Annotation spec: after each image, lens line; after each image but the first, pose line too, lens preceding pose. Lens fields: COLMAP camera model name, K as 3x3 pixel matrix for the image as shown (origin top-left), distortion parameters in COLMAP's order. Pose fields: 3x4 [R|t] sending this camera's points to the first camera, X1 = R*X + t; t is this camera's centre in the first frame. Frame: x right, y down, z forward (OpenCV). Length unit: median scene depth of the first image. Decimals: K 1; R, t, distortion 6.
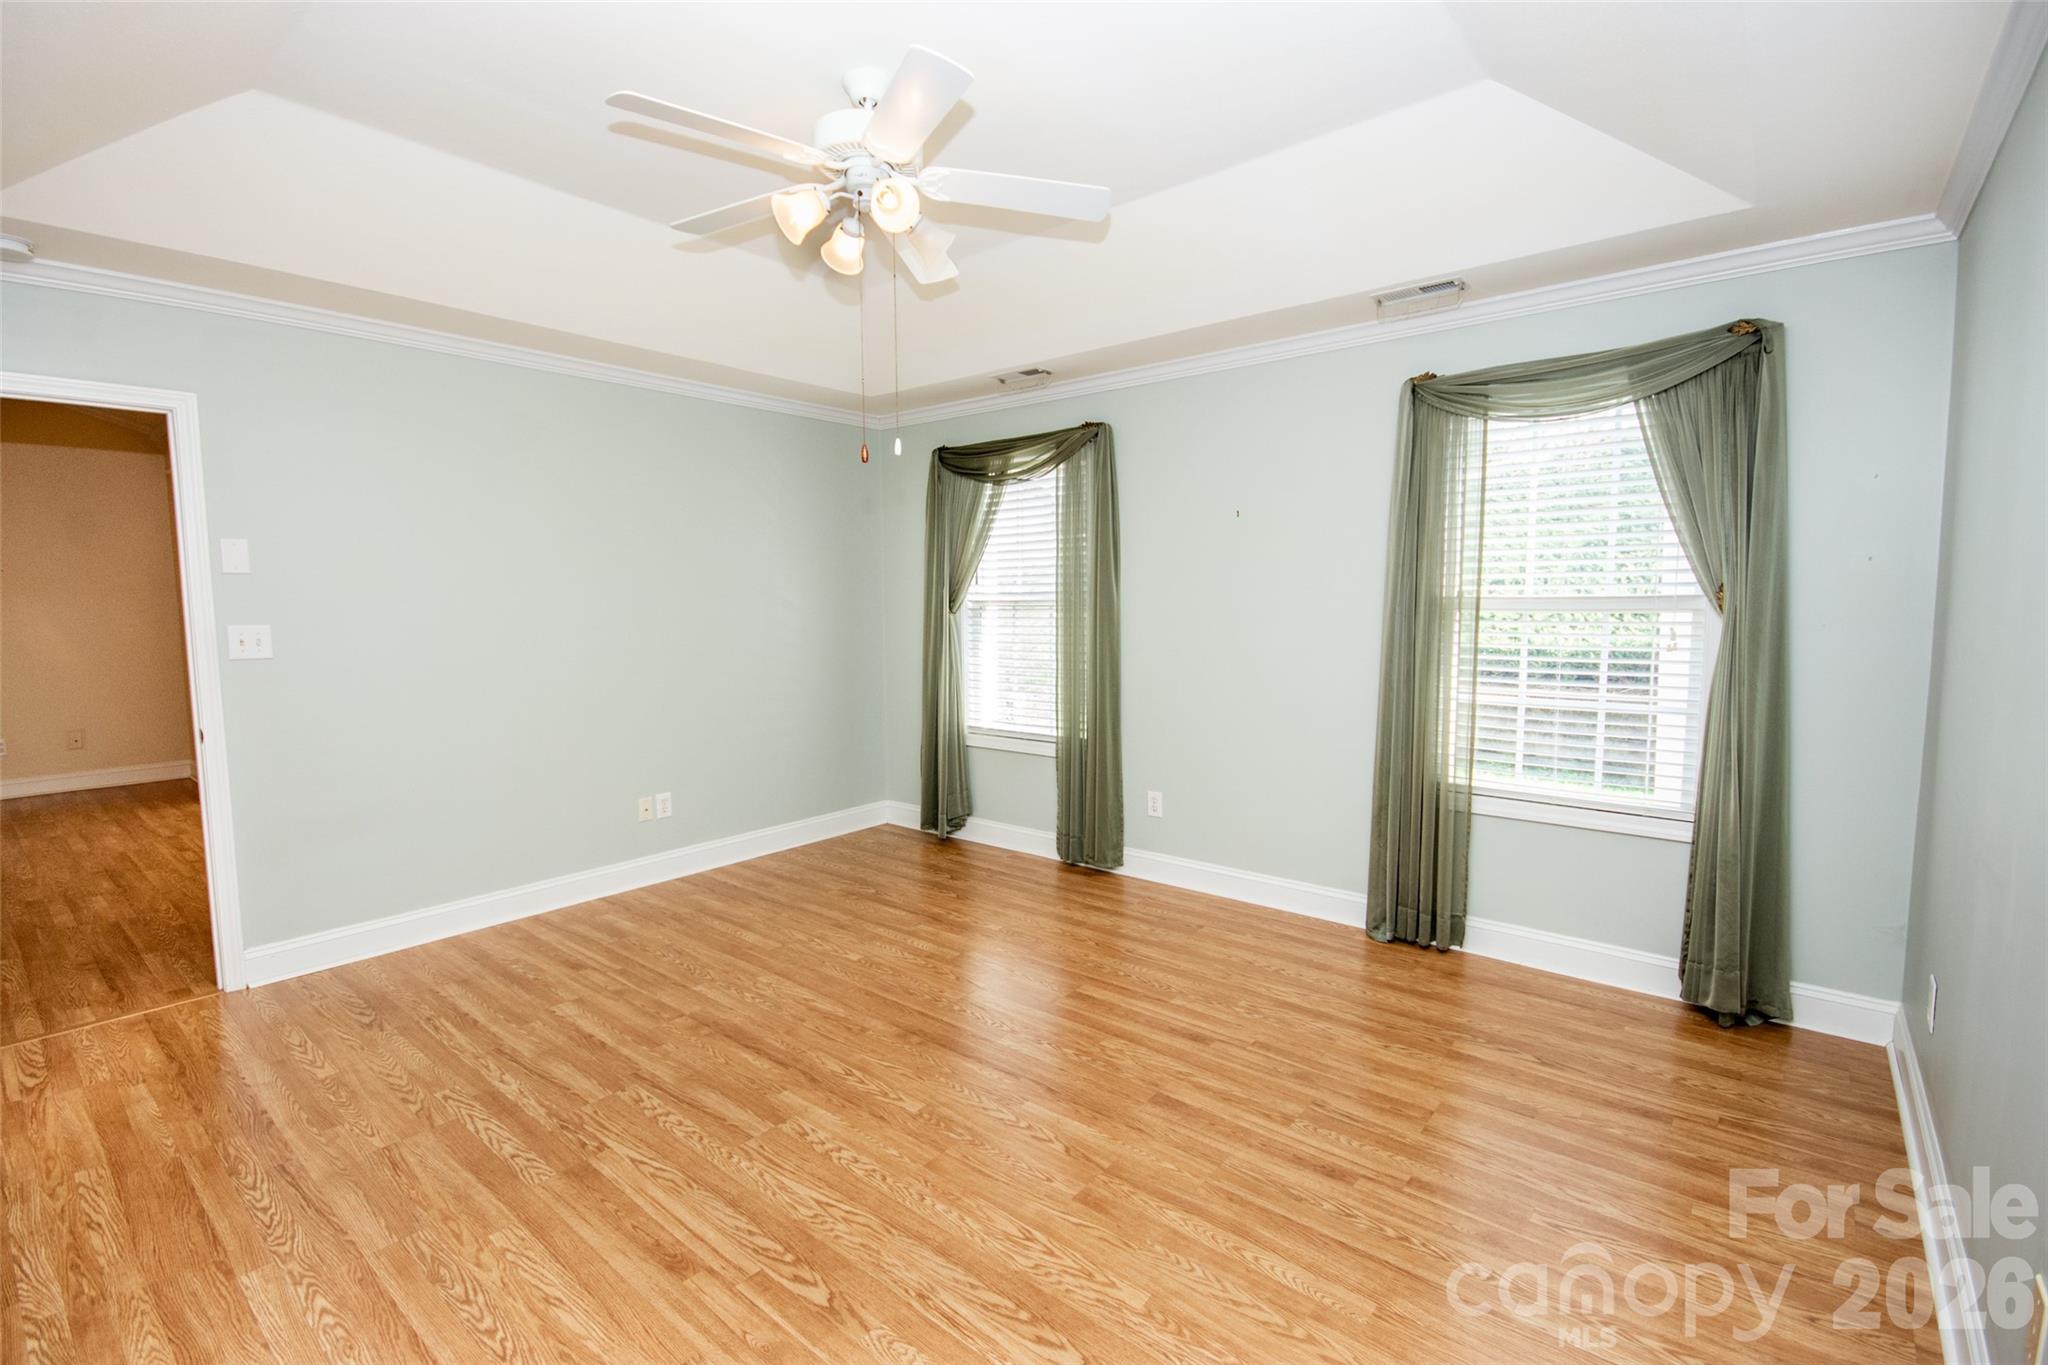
lens RADIAL K [[911.1, 0, 1026.3], [0, 911.1, 673.9], [0, 0, 1]] dist [0.007645, -0.011978]
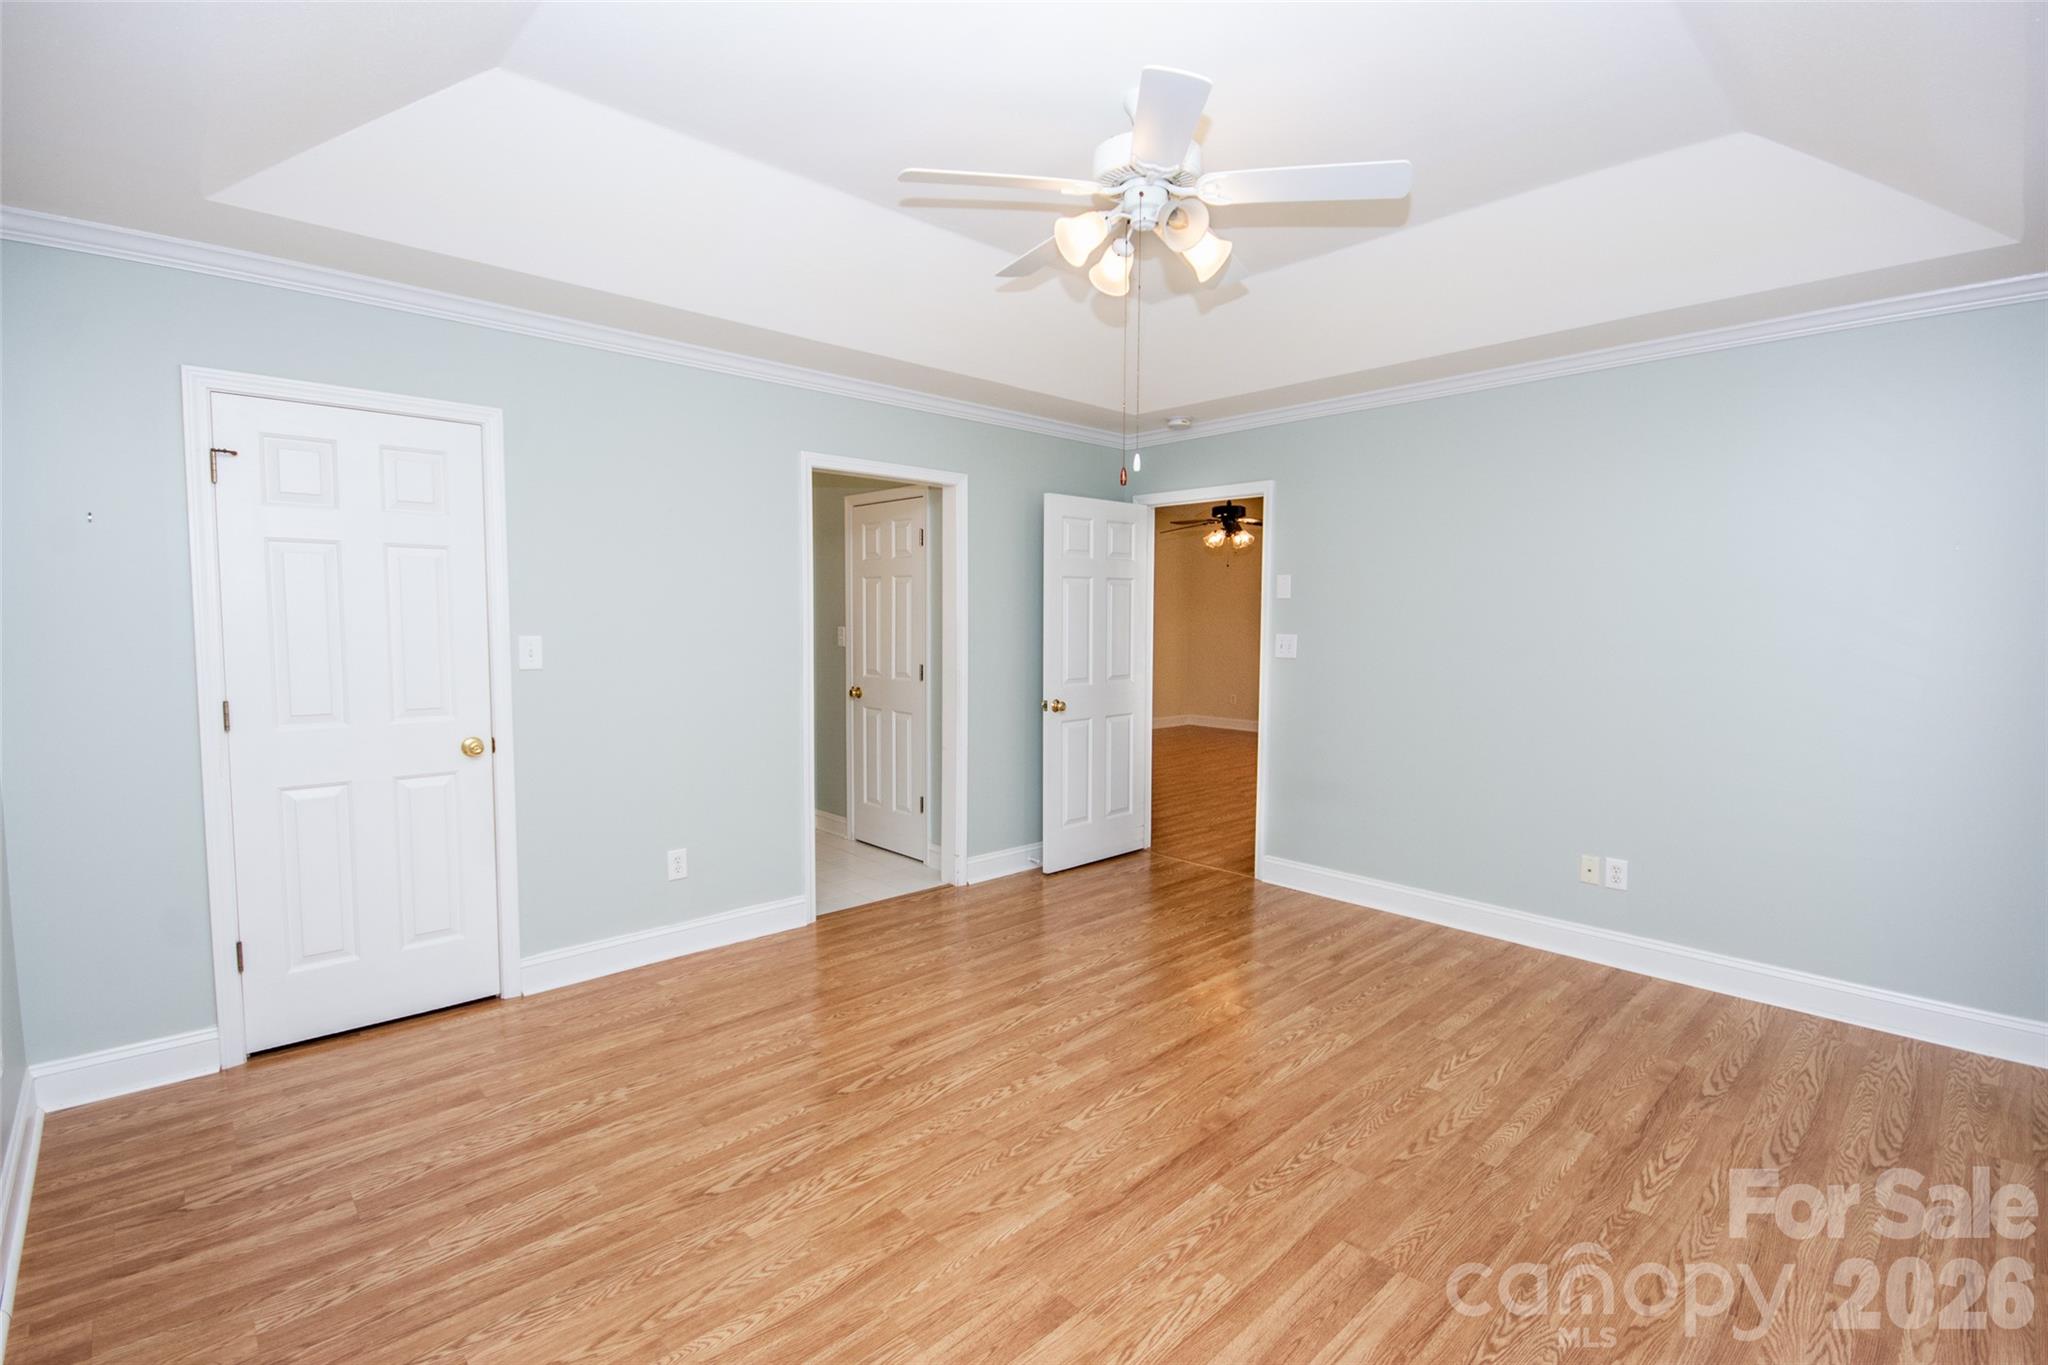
lens RADIAL K [[926.4, 0, 1034.4], [0, 926.4, 676.1], [0, 0, 1]] dist [-0.002537, -0.000589]
pose [[-0.120400, 0.069881, -0.990263, 0.689515], [-0.087874, 0.992853, 0.080748, -0.076437], [0.988829, 0.096741, -0.113399, 0.824633]]
